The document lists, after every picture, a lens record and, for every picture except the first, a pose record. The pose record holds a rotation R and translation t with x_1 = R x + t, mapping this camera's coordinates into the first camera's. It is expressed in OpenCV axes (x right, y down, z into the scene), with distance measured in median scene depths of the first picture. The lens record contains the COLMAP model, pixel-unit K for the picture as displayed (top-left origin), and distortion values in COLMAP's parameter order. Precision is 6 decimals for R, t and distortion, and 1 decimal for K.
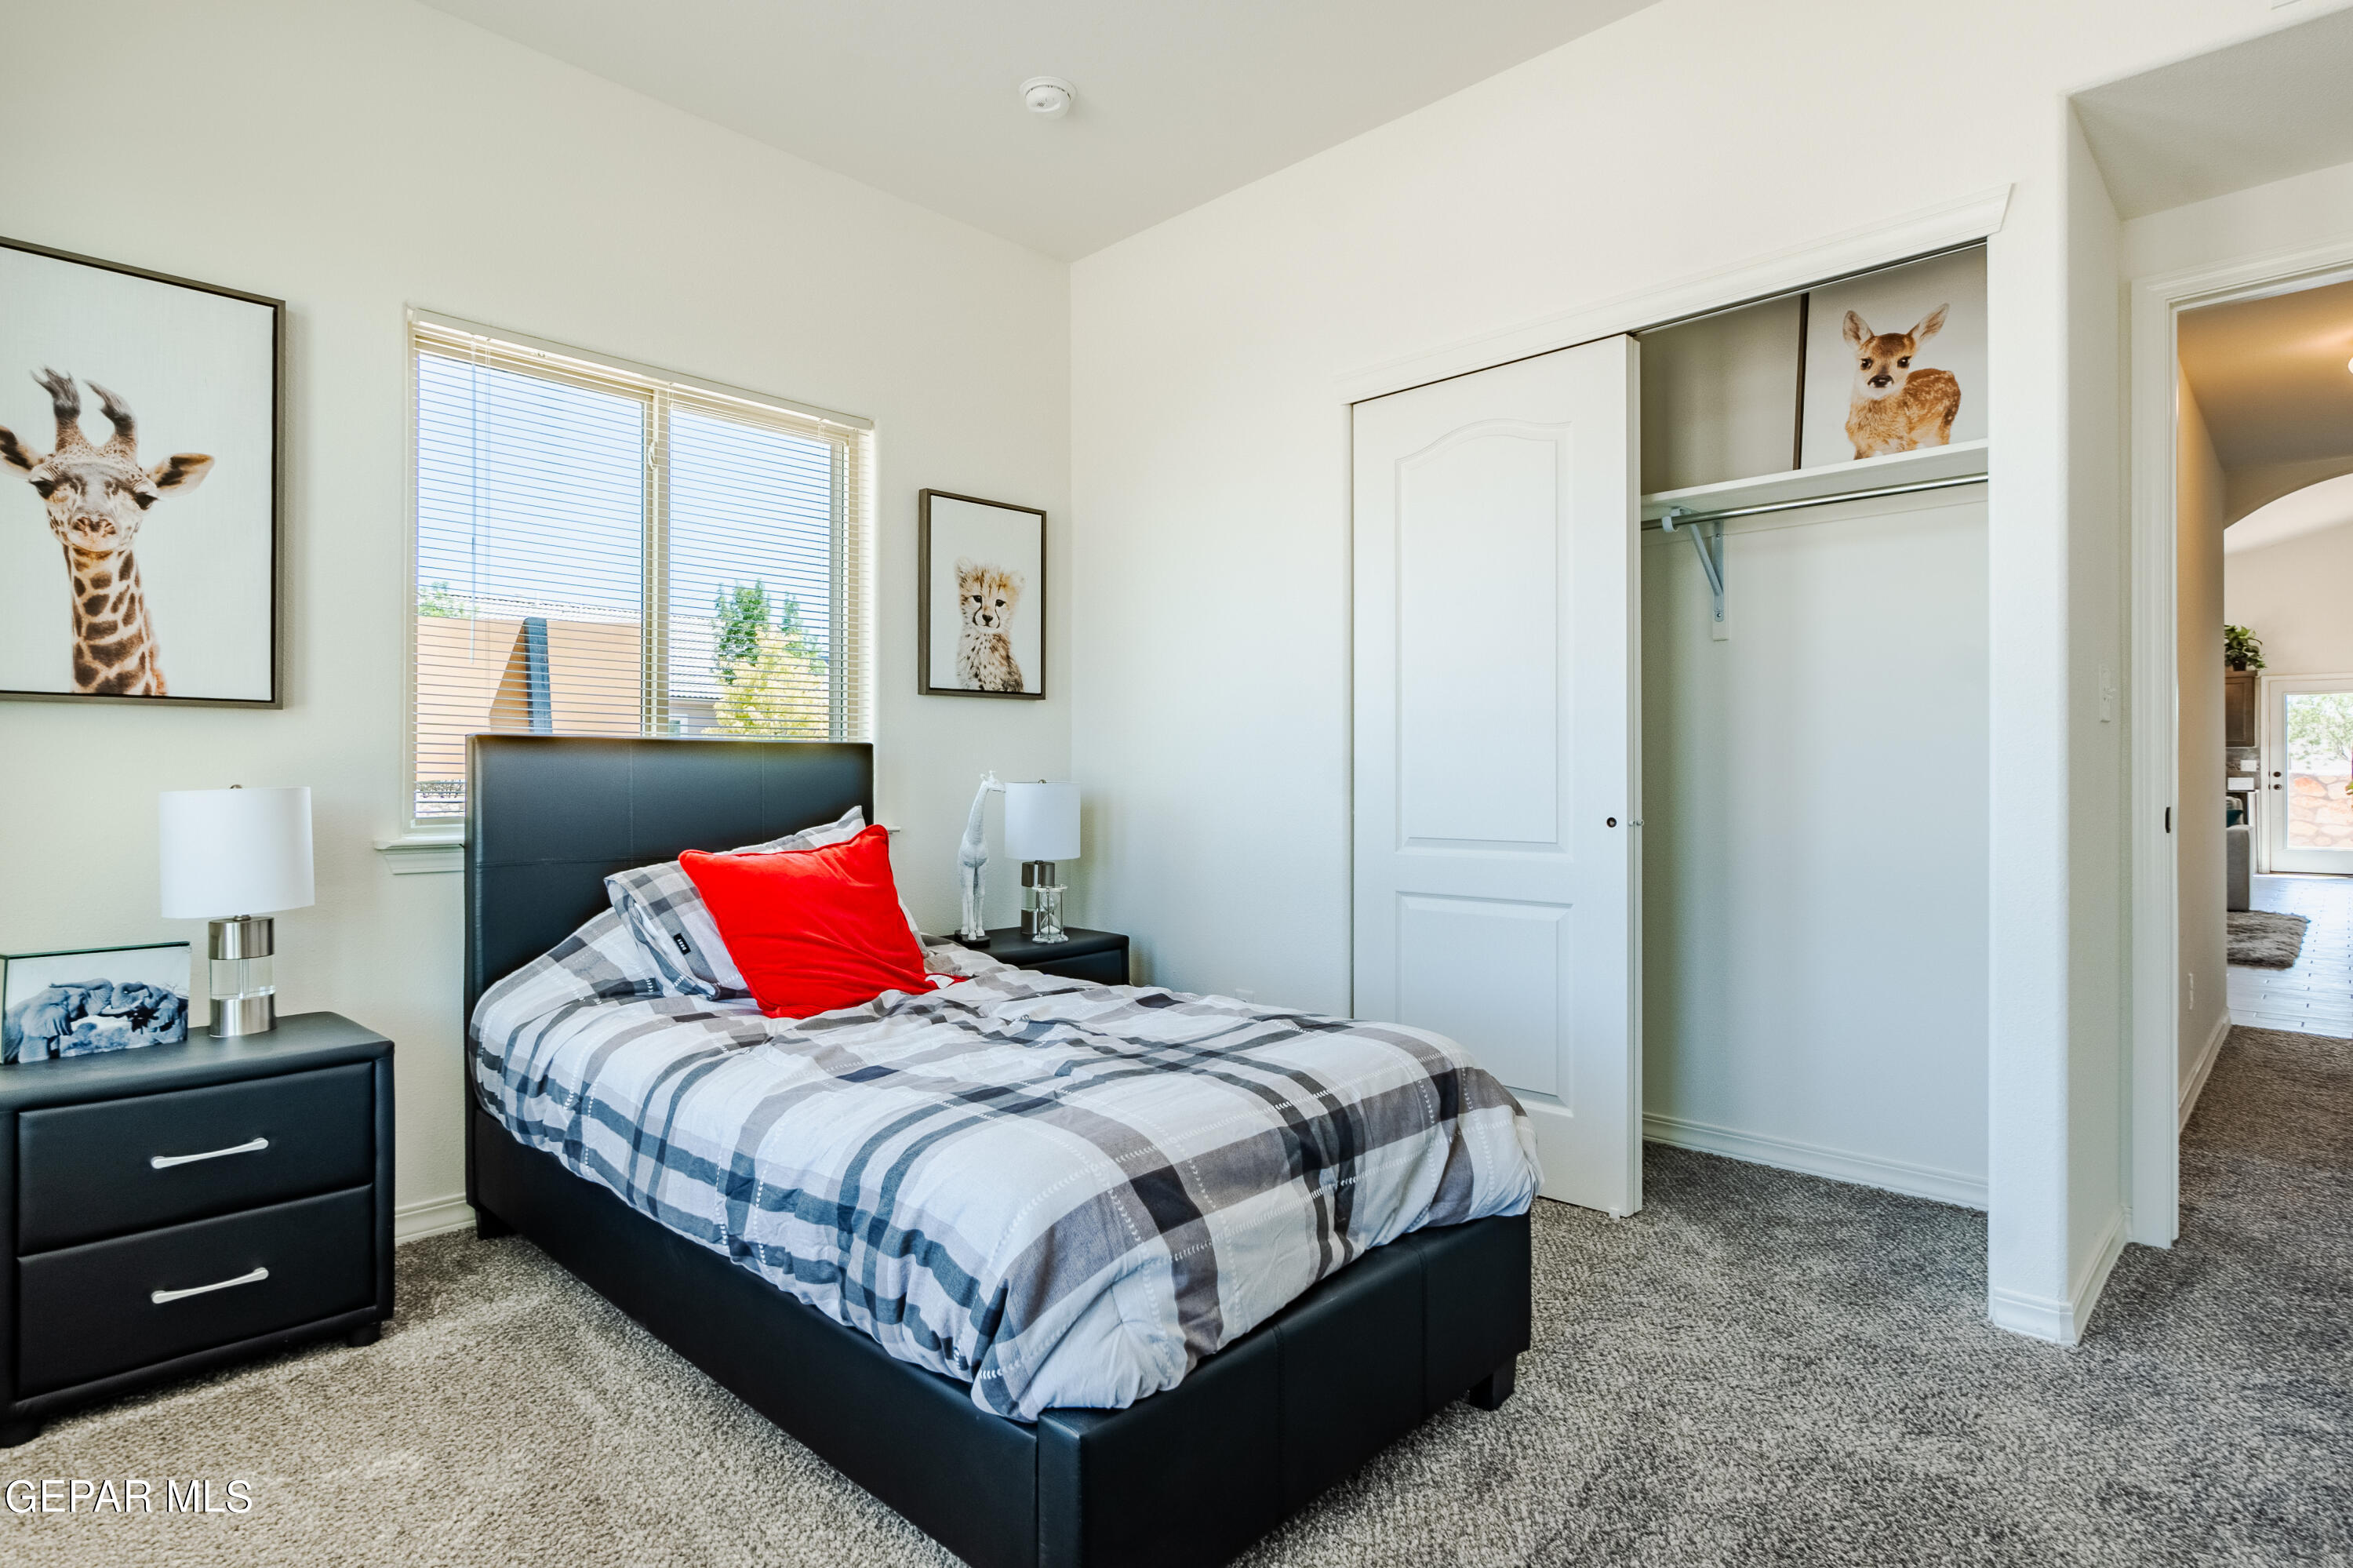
lens RADIAL K [[1201.7, 0, 1177.3], [0, 1201.7, 769.1], [0, 0, 1]] dist [-0.004103, 0.003031]
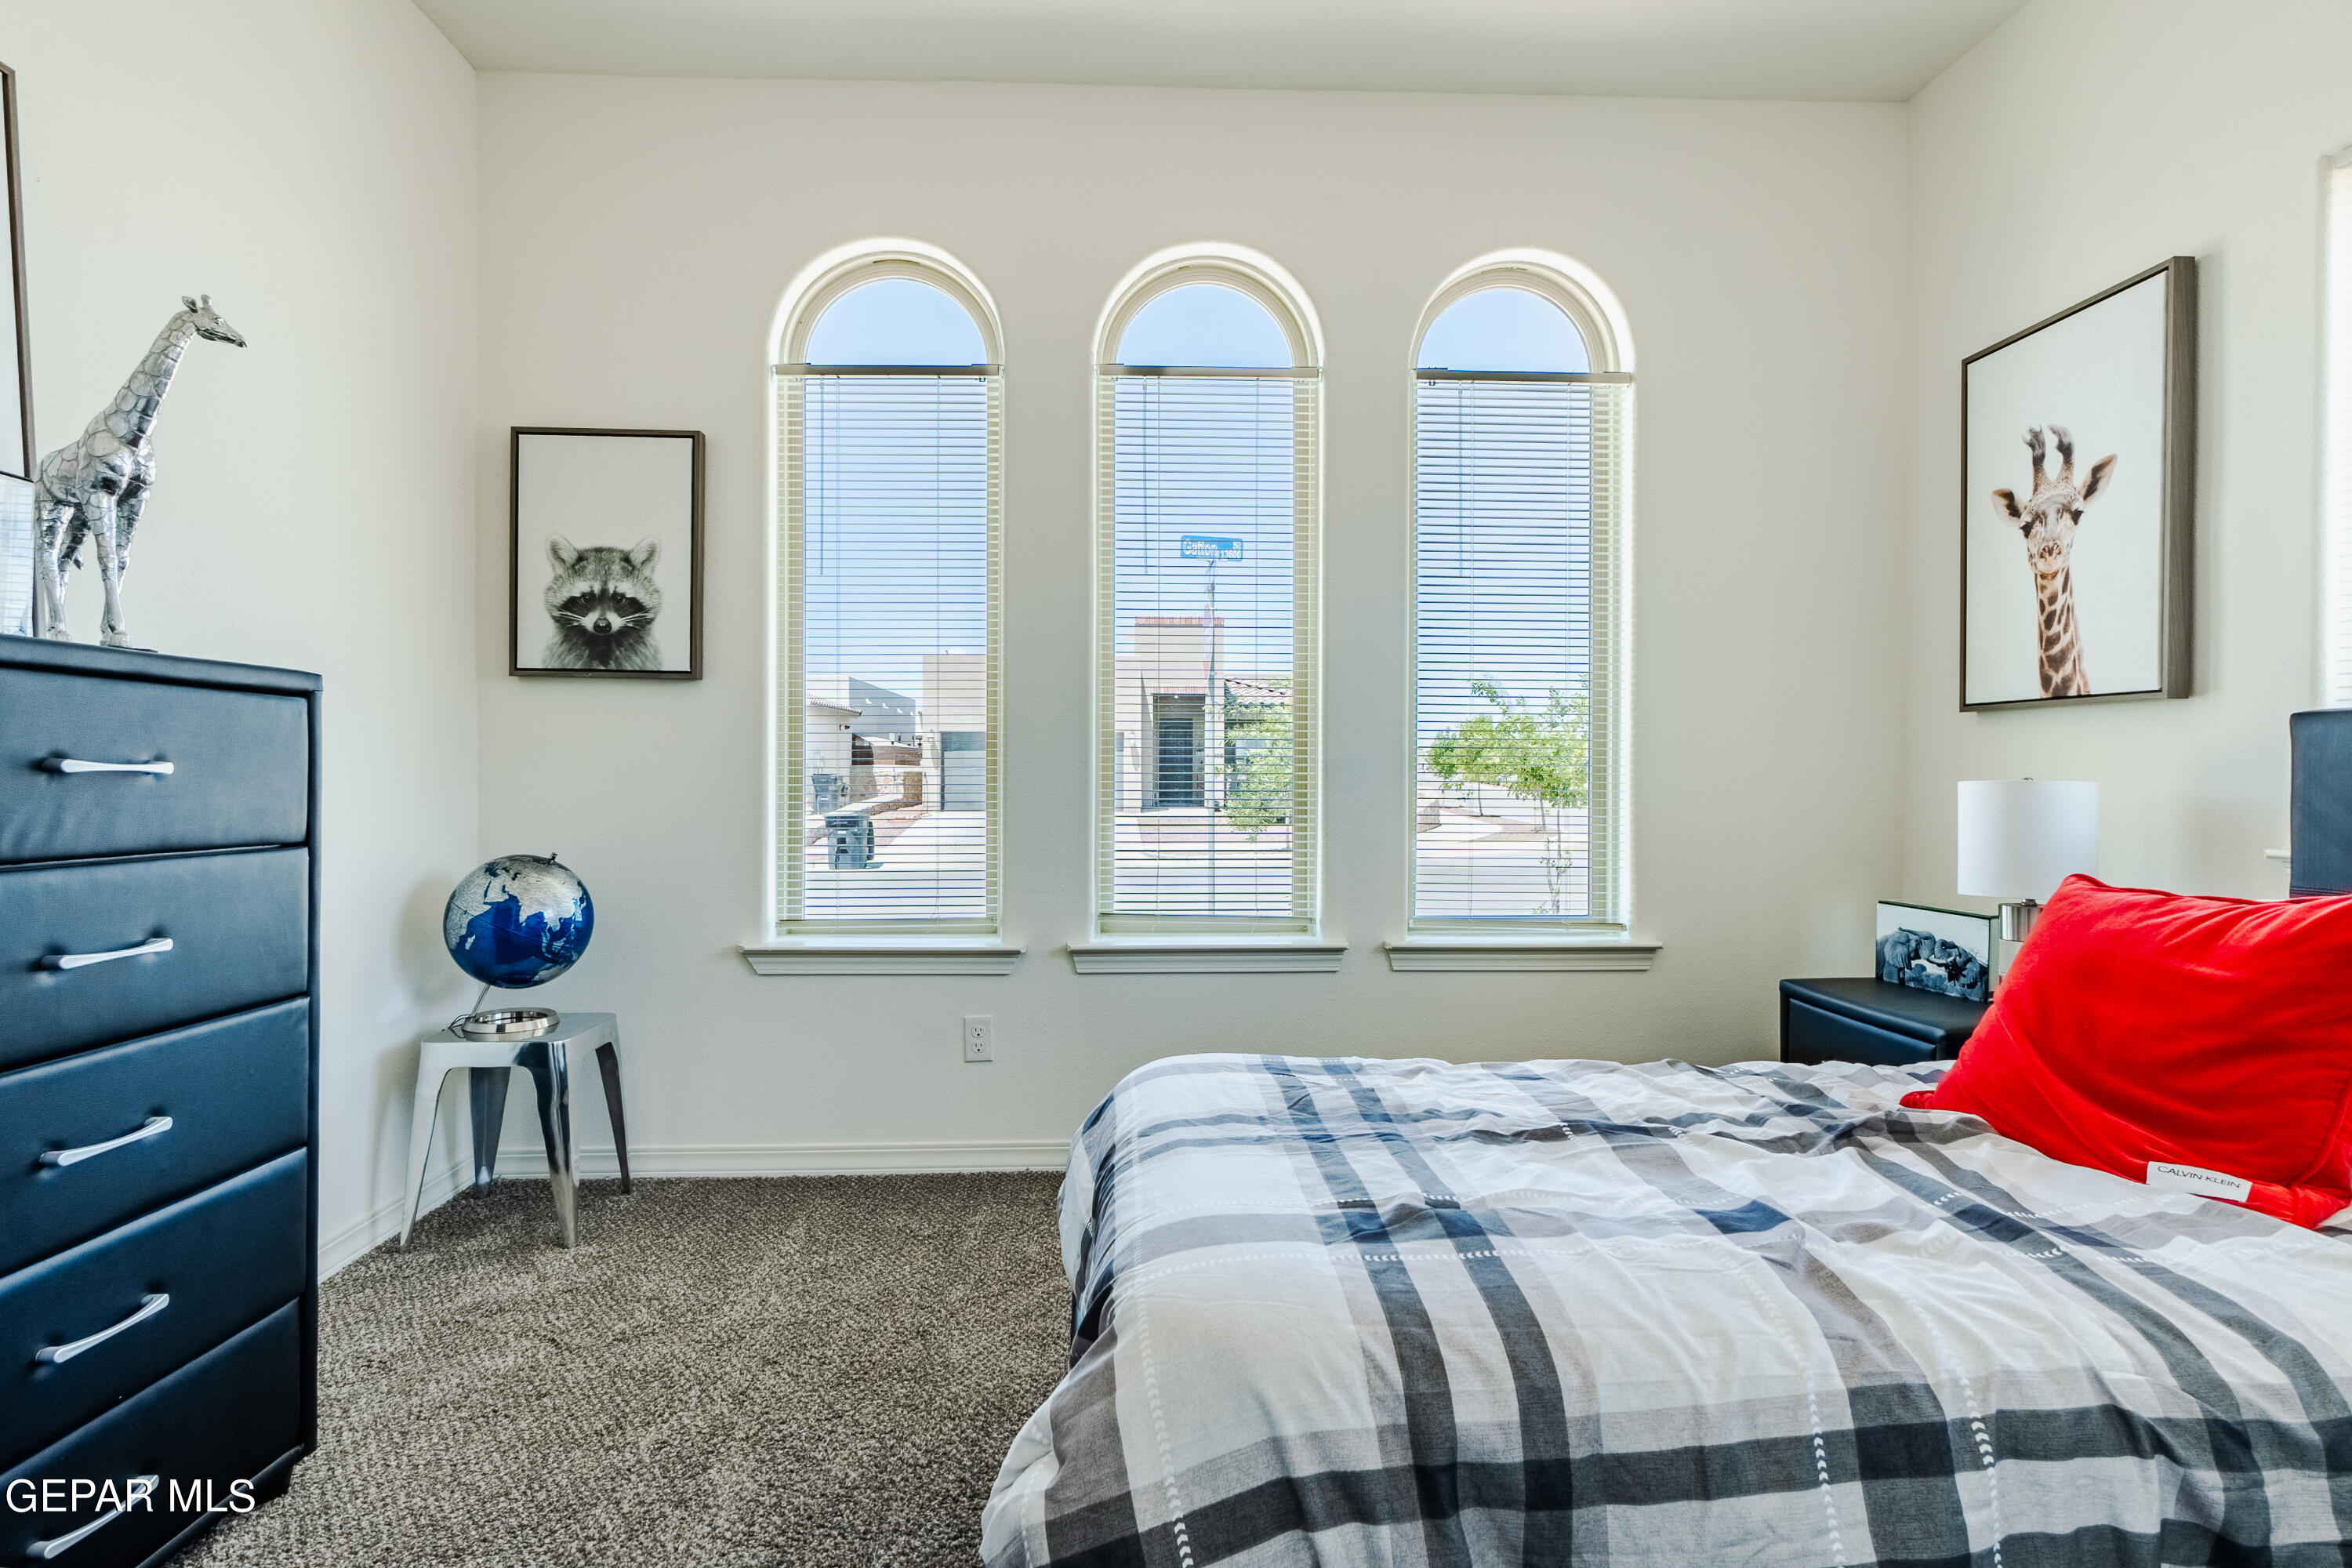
lens RADIAL K [[1201.1, 0, 1176.4], [0, 1201.1, 786.1], [0, 0, 1]] dist [-0.004103, 0.003031]
pose [[-0.678904, 0.006509, -0.734198, 0.507781], [0.000074, 0.999961, 0.008797, 0.011304], [0.734227, 0.005918, -0.678878, 1.176235]]
